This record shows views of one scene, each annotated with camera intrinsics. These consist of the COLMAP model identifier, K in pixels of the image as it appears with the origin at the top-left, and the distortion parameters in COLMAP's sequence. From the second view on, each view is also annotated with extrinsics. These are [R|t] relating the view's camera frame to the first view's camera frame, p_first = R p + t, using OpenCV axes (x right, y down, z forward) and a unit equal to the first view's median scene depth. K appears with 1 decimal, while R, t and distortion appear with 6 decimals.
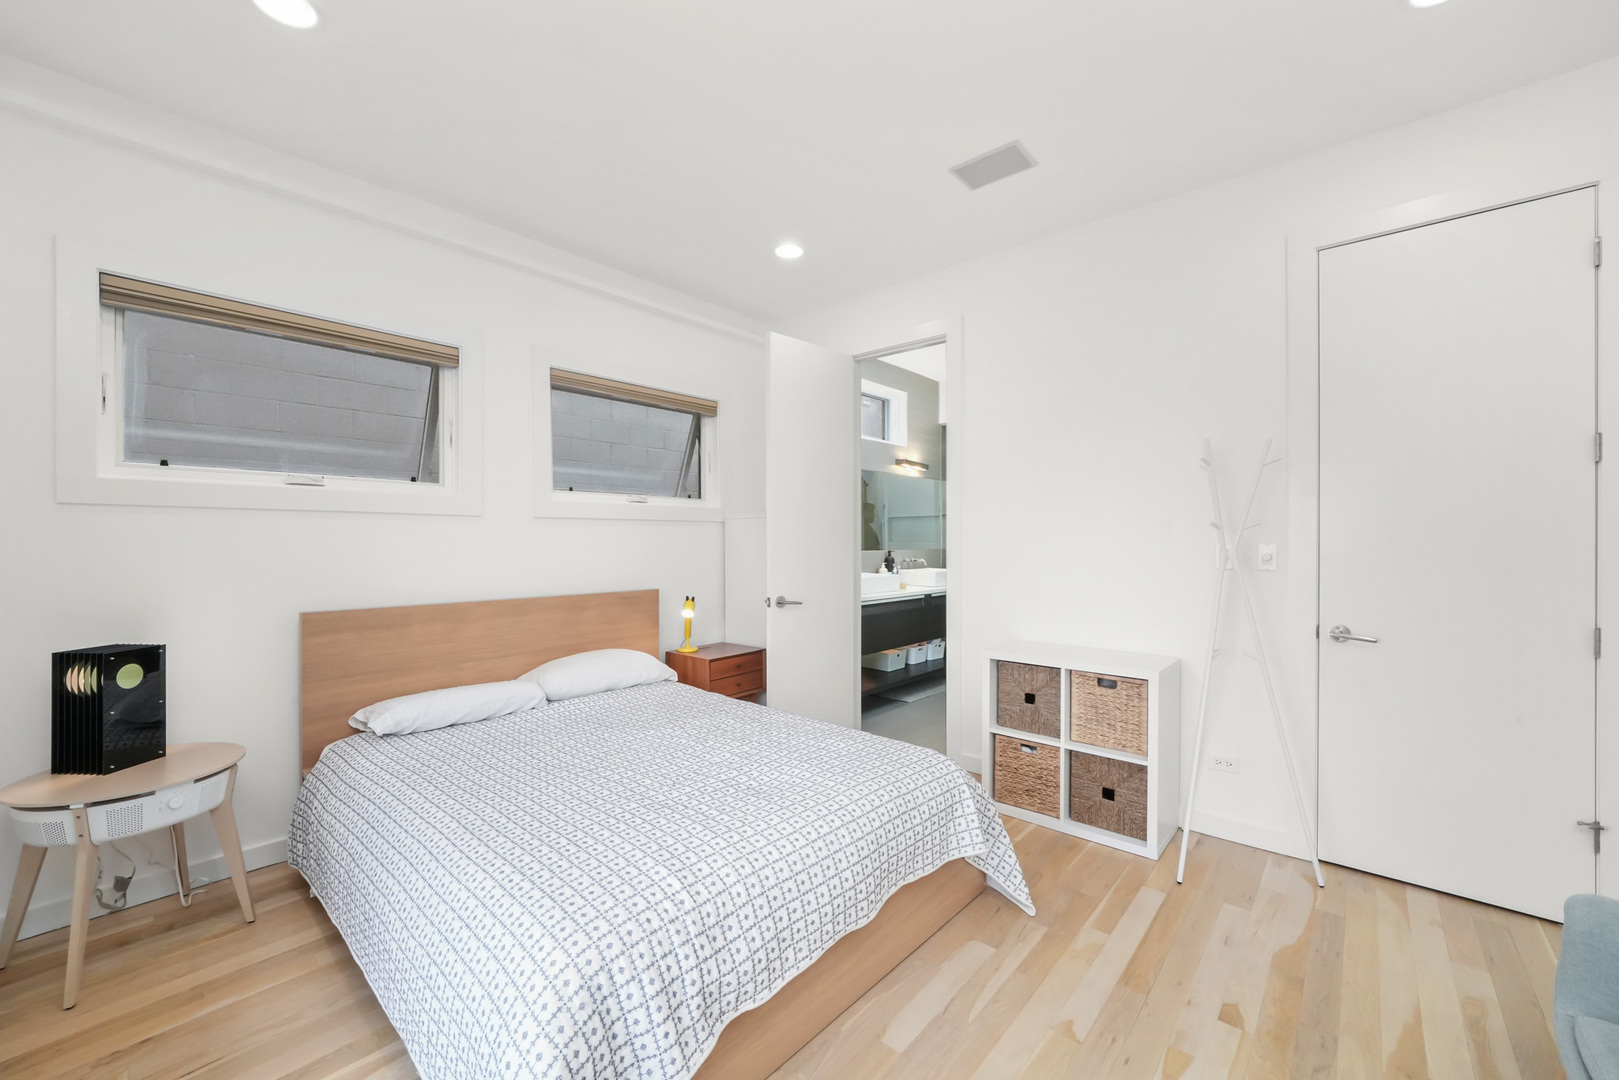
lens RADIAL K [[618.2, 0, 821.4], [0, 618.2, 542.6], [0, 0, 1]] dist [-0.007929, -0.000050]
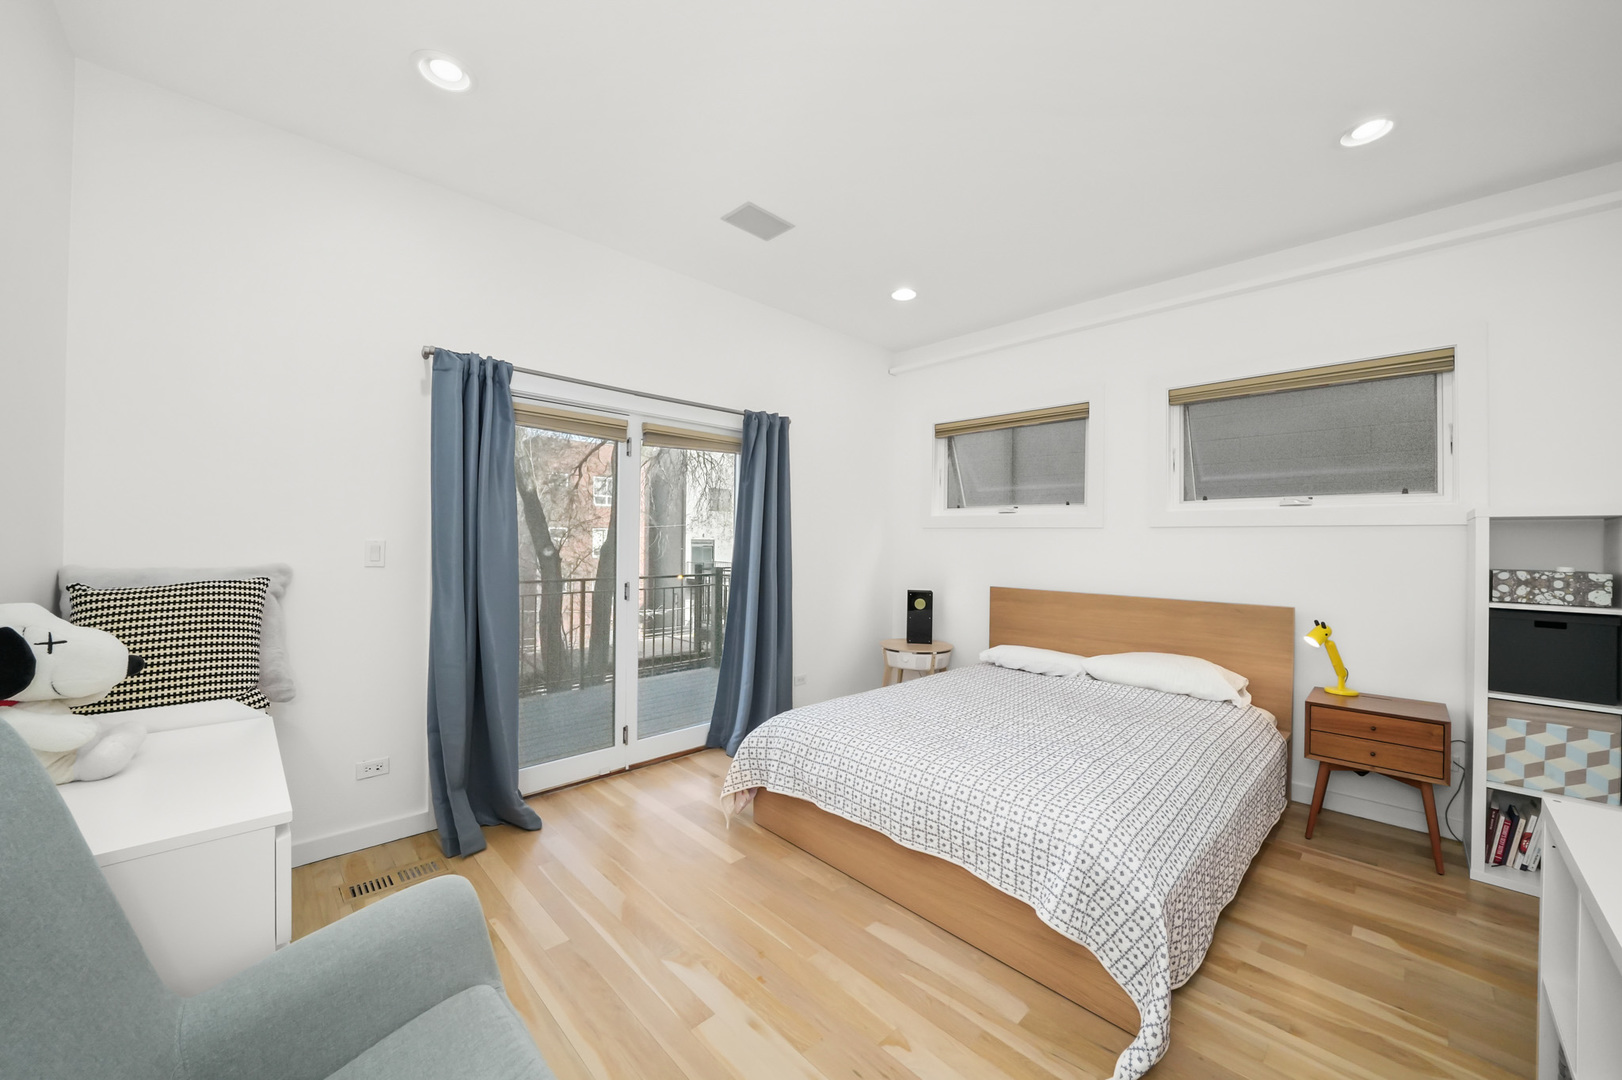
lens RADIAL K [[619.4, 0, 820.6], [0, 619.4, 531.4], [0, 0, 1]] dist [-0.007929, -0.000050]
pose [[-0.058624, -0.014400, -0.998176, 1.140773], [-0.016713, 0.999770, -0.013441, -0.012950], [0.998140, 0.015895, -0.058851, 0.741772]]
